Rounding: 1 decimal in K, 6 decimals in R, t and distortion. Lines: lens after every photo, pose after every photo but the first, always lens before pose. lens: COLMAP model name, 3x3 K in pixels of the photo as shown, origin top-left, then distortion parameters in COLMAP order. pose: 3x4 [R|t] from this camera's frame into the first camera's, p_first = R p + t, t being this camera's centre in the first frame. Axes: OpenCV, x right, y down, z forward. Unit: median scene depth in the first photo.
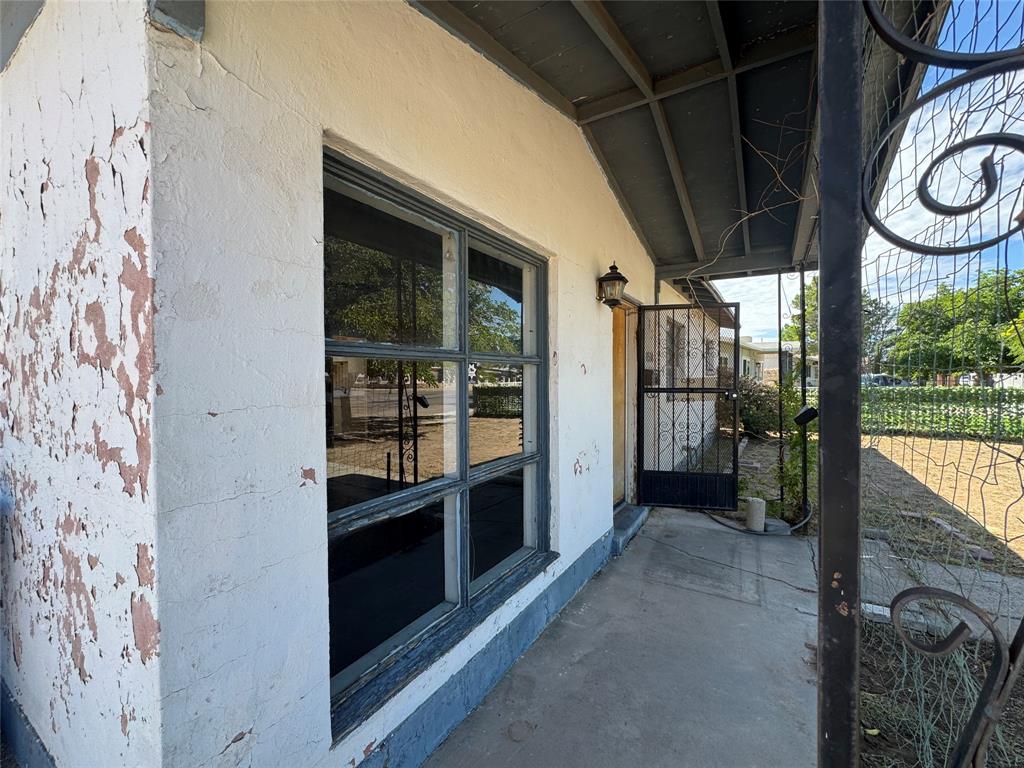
lens RADIAL K [[423.6, 0, 512.0], [0, 423.6, 384.0], [0, 0, 1]] dist [-0.001654, 0.000321]
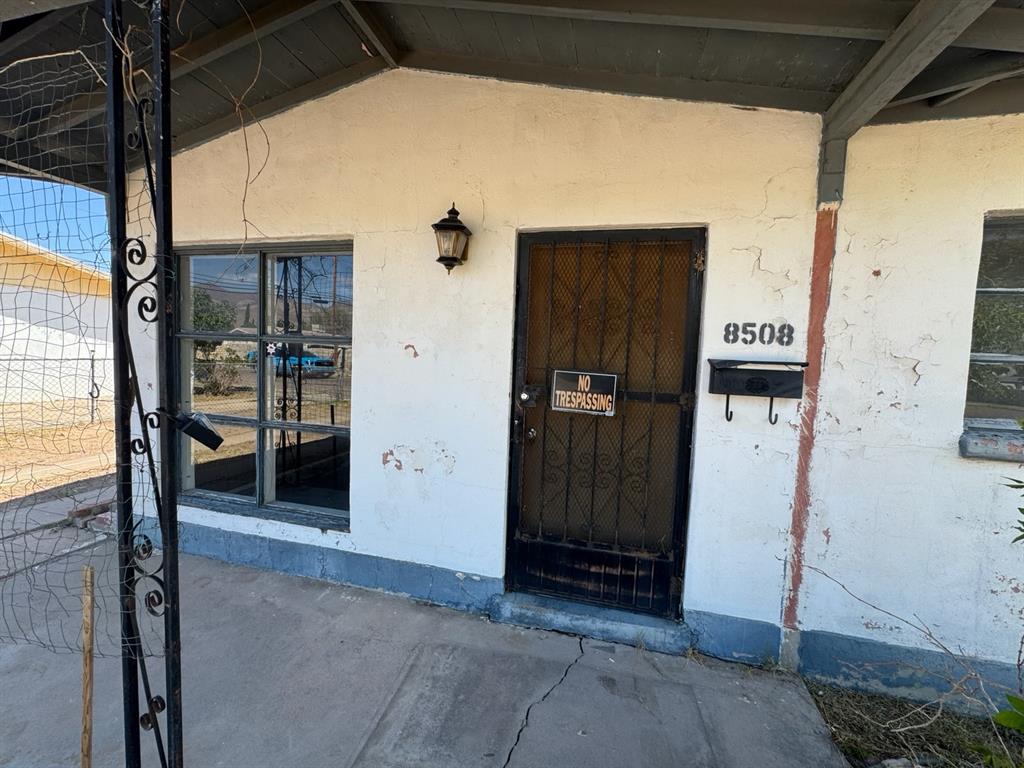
lens RADIAL K [[413.8, 0, 516.2], [0, 413.8, 385.4], [0, 0, 1]] dist [-0.003292, 0.000621]
pose [[0.294155, 0.075239, -0.952792, 1.043274], [-0.057783, 0.996473, 0.060849, -0.028055], [0.954010, 0.037156, 0.297465, 0.973098]]
